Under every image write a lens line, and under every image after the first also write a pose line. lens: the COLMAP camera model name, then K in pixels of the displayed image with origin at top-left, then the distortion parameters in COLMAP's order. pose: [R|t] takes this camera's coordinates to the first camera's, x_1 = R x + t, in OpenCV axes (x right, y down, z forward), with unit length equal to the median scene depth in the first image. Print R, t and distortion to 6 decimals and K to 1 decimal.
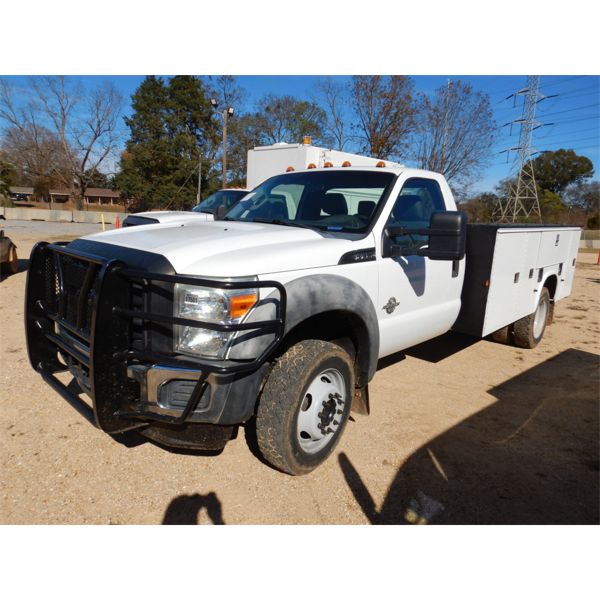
lens RADIAL K [[426.9, 0, 307.2], [0, 426.9, 300.1], [0, 0, 1]] dist [0.006532, 0.000746]
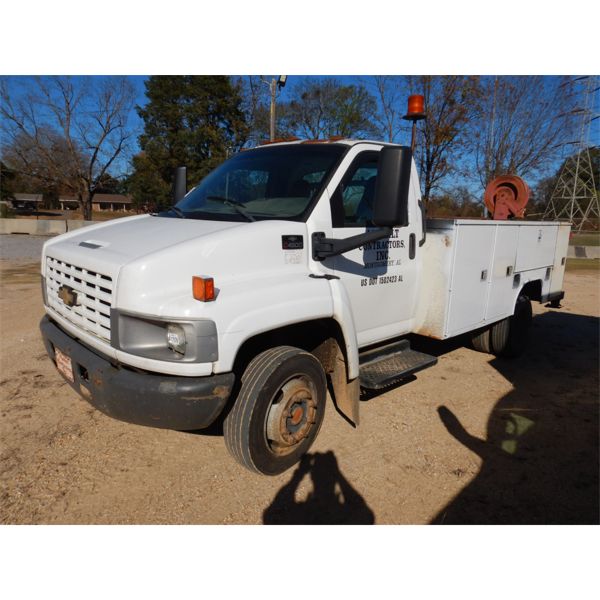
lens RADIAL K [[426.9, 0, 307.2], [0, 426.9, 300.1], [0, 0, 1]] dist [0.006532, 0.000746]
pose [[0.999589, -0.006145, -0.027997, -0.064789], [0.005896, 0.999942, -0.008987, -0.035149], [0.028051, 0.008819, 0.999568, 0.155358]]
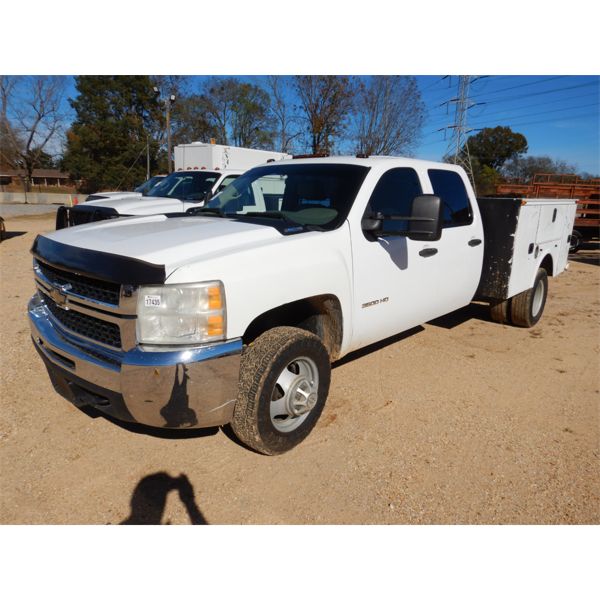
lens RADIAL K [[426.9, 0, 307.2], [0, 426.9, 300.1], [0, 0, 1]] dist [0.006532, 0.000746]
pose [[0.995501, -0.039066, 0.086328, 0.026888], [0.034743, 0.998093, 0.051027, 0.015977], [-0.088157, -0.047798, 0.994959, -0.077534]]
